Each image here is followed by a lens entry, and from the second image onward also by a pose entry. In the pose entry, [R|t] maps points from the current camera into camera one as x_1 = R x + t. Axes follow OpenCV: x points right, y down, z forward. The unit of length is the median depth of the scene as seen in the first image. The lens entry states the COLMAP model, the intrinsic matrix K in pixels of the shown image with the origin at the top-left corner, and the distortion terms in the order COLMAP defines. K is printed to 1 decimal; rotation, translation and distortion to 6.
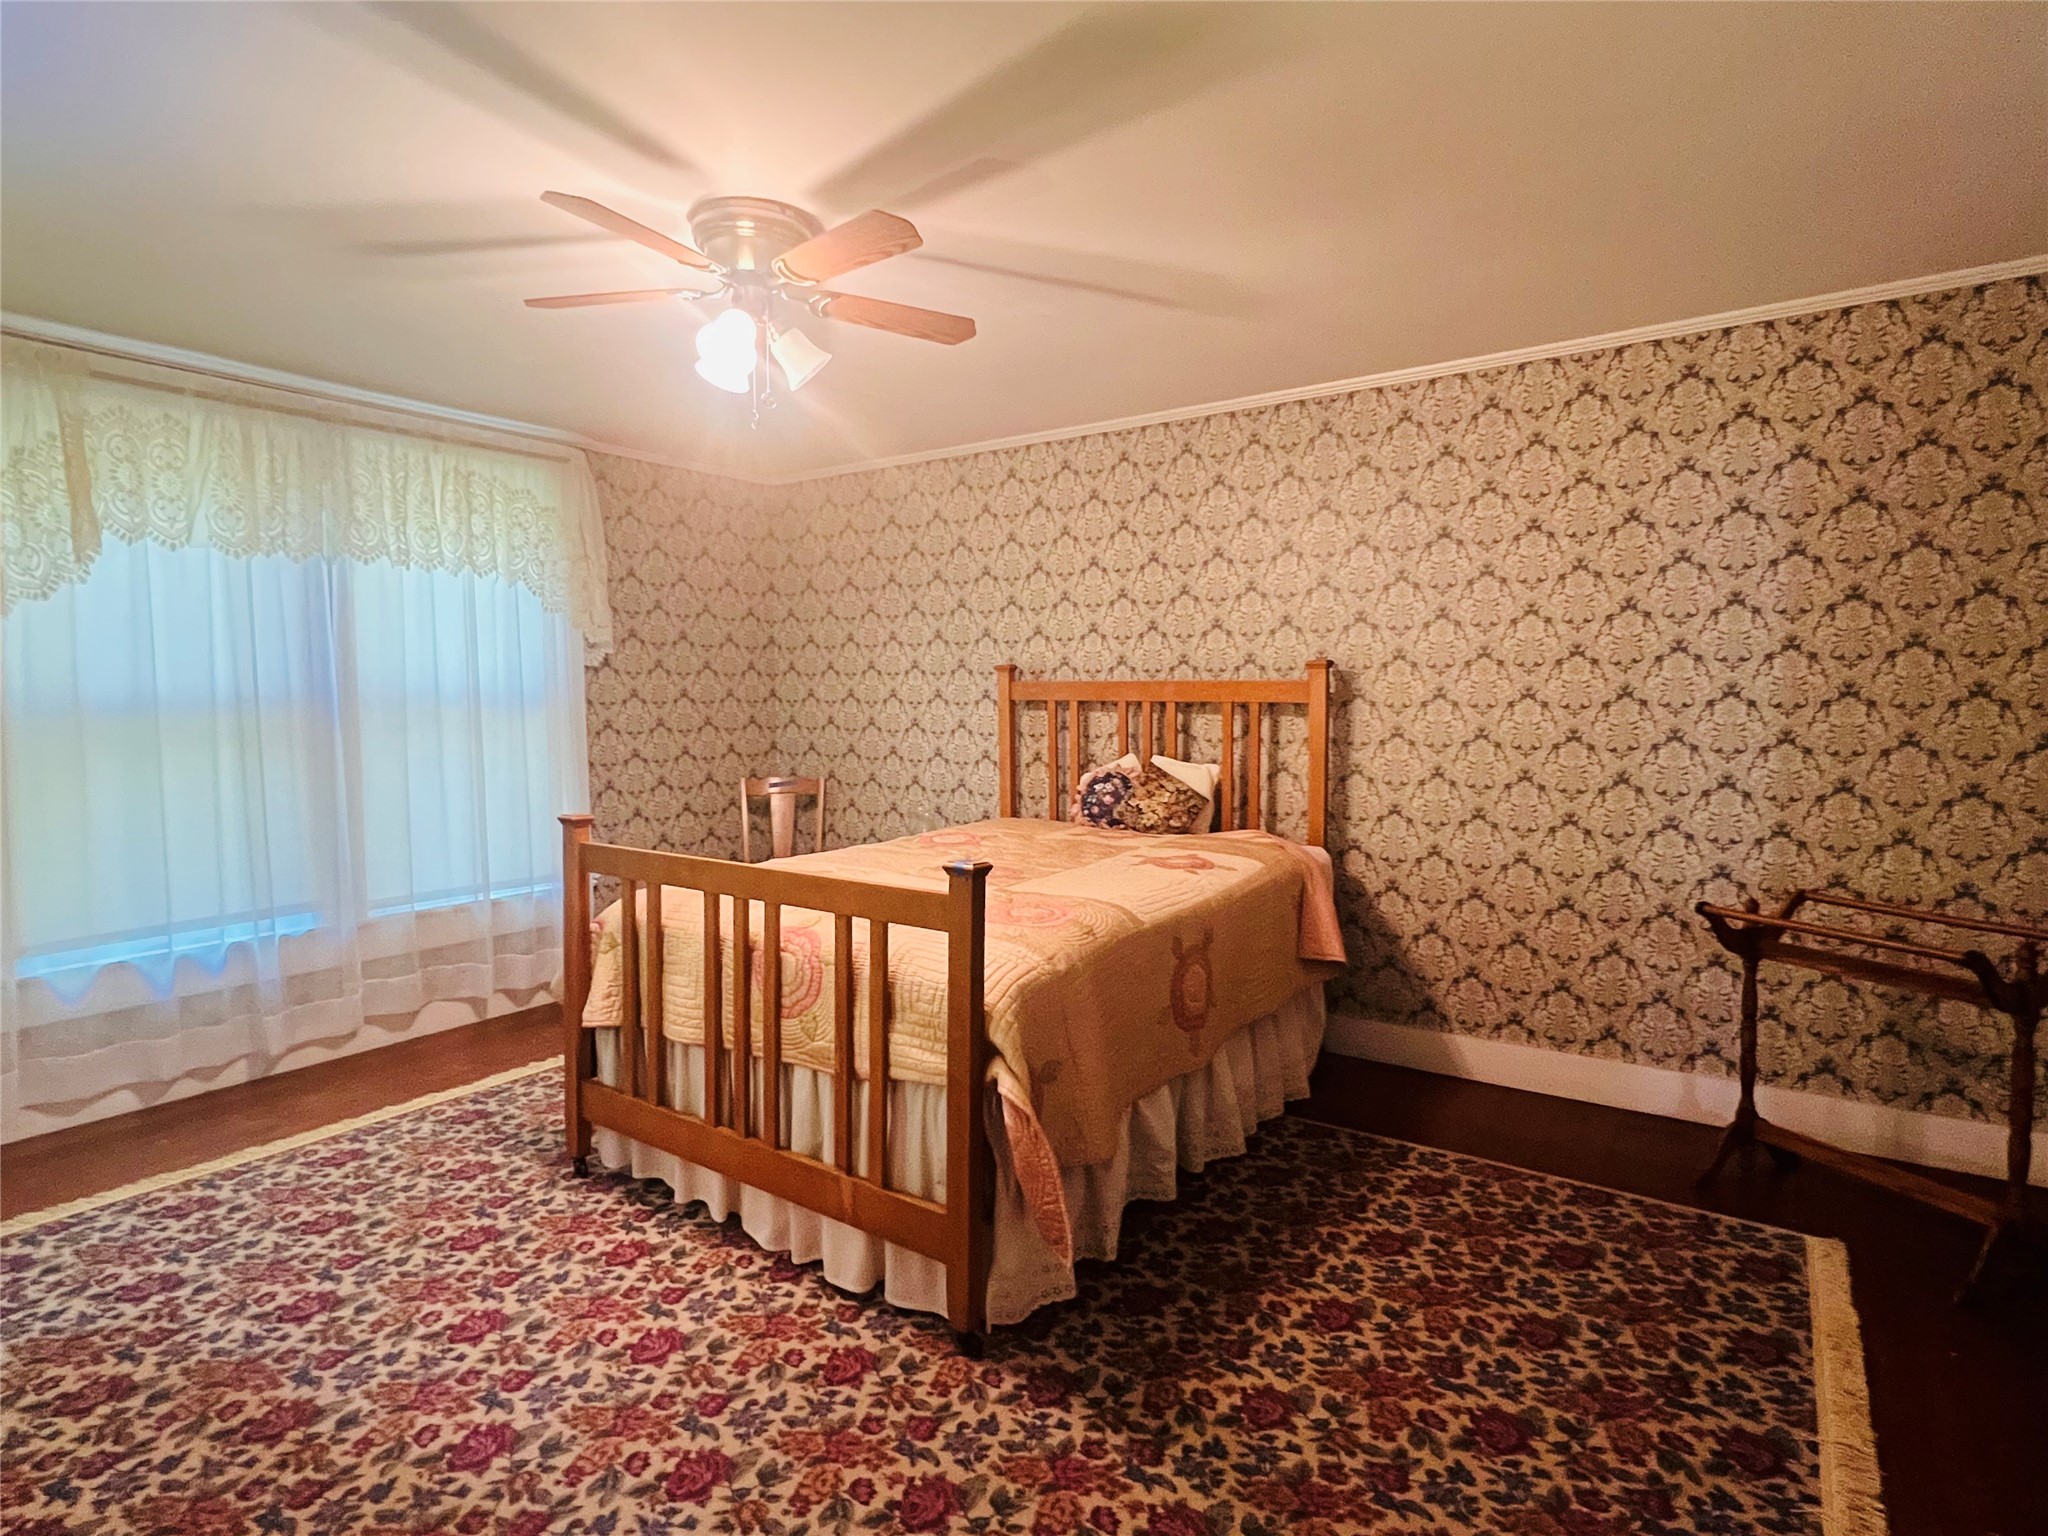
lens RADIAL K [[1070.2, 0, 1024.0], [0, 1070.2, 768.0], [0, 0, 1]] dist [0.011453, 0.000148]
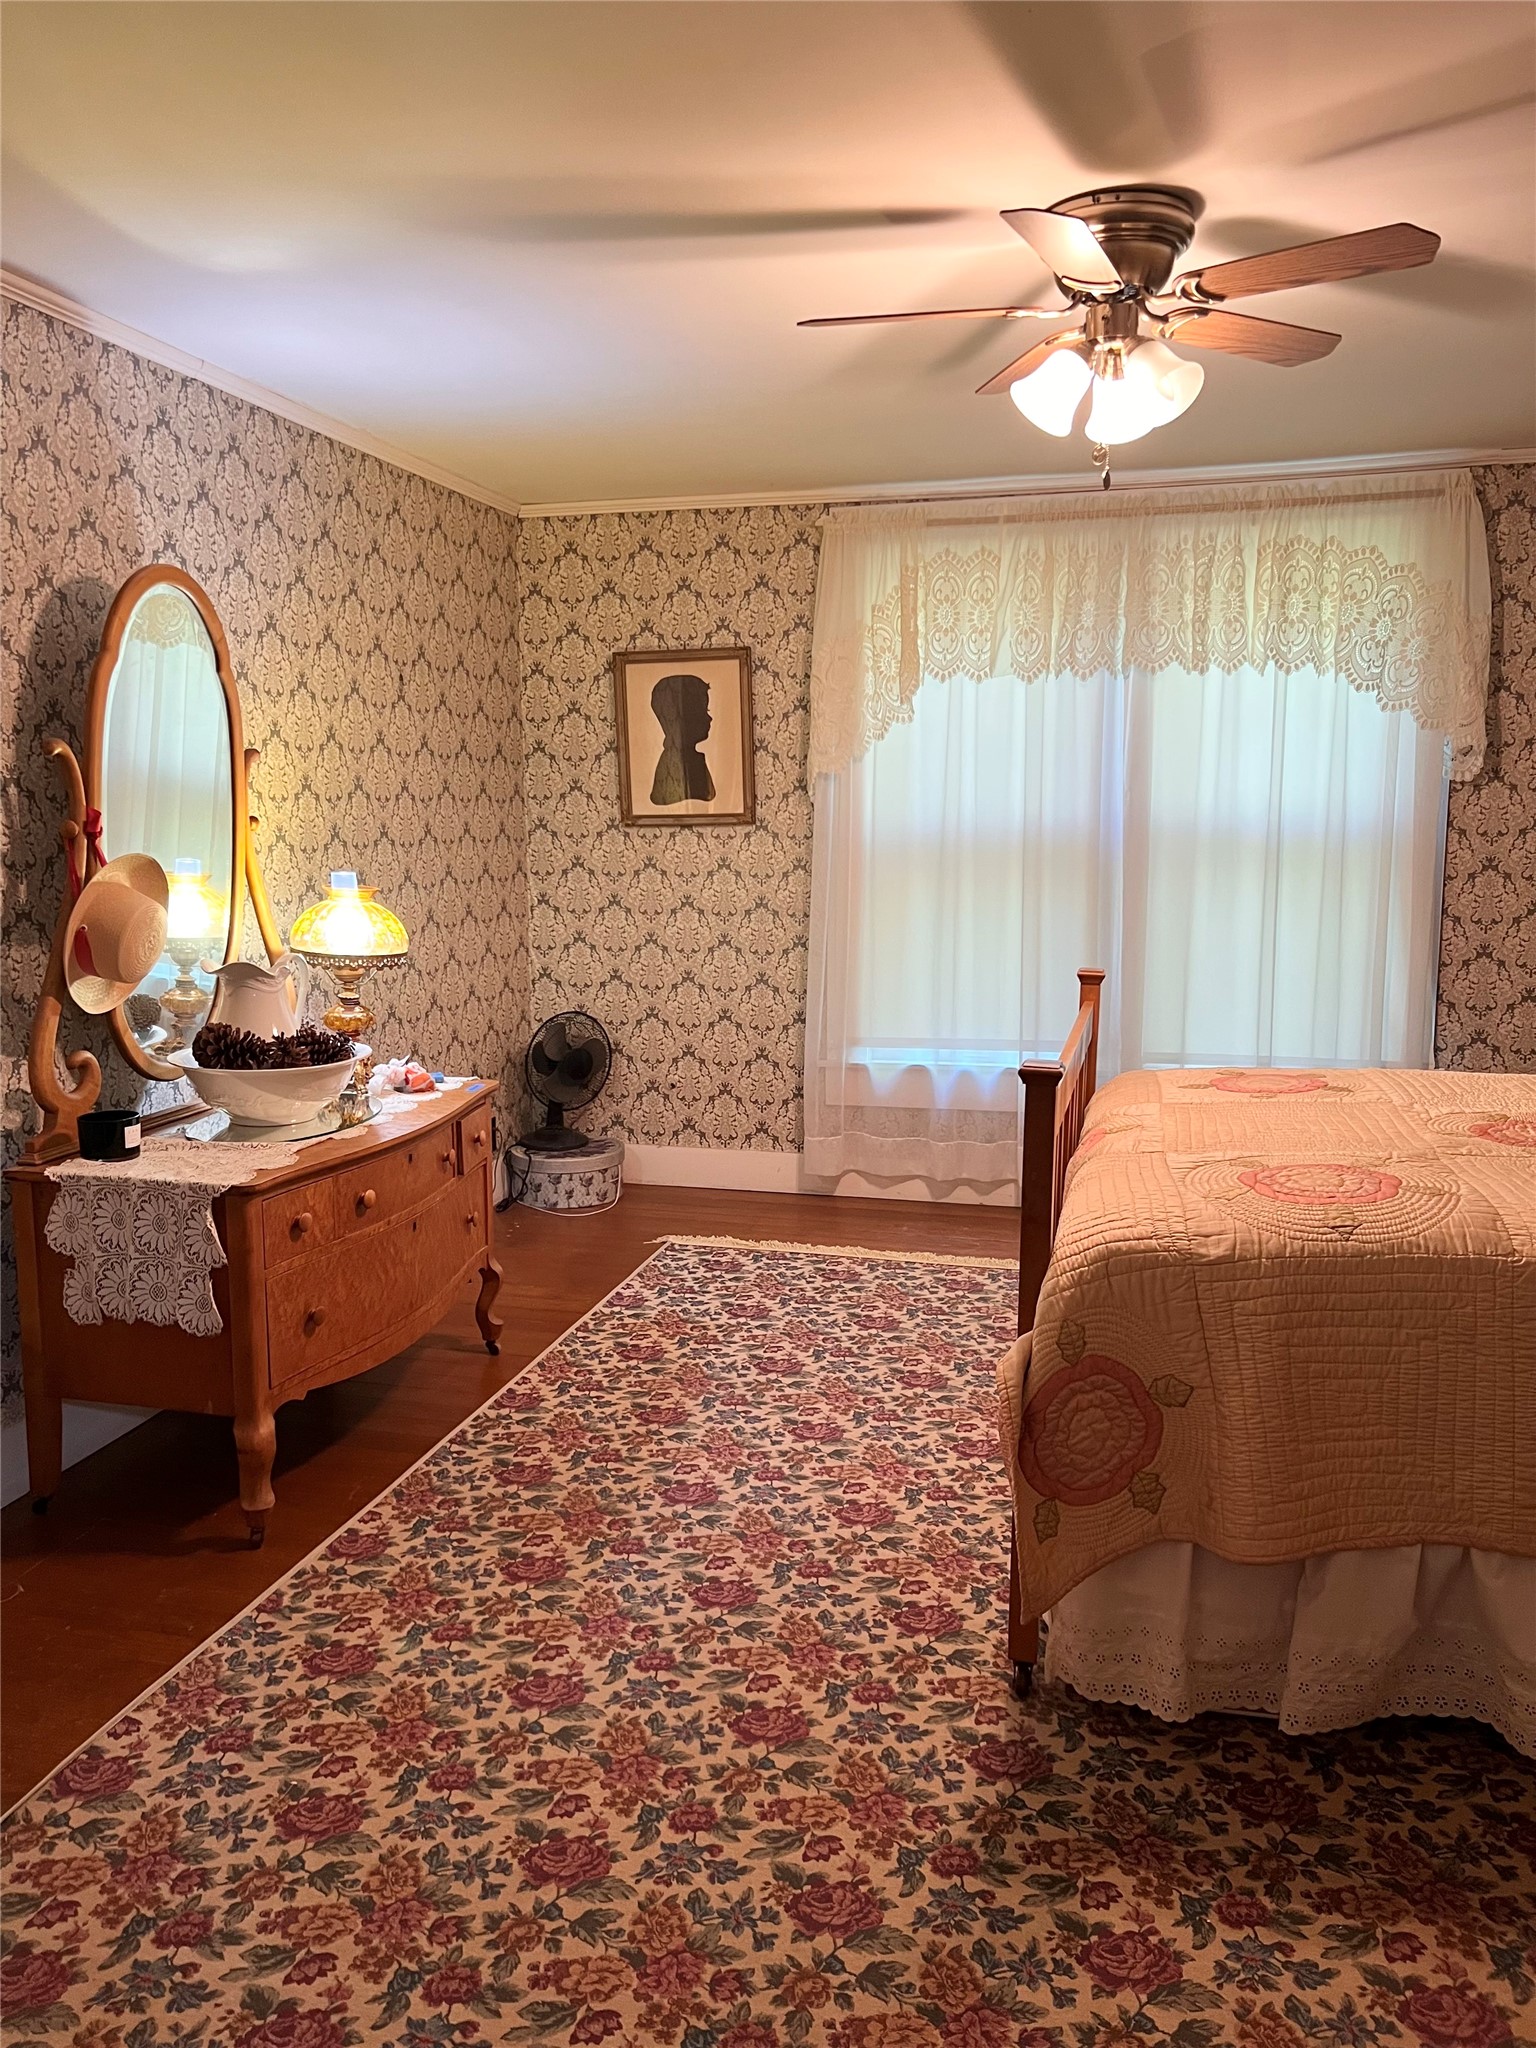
lens RADIAL K [[1567.3, 0, 768.0], [0, 1567.3, 1024.0], [0, 0, 1]] dist [0.039340, 0.002260]
pose [[0.362406, 0.130703, -0.922810, 0.672487], [-0.067155, 0.991207, 0.114017, -0.038404], [0.929598, 0.020651, 0.367997, 0.307445]]
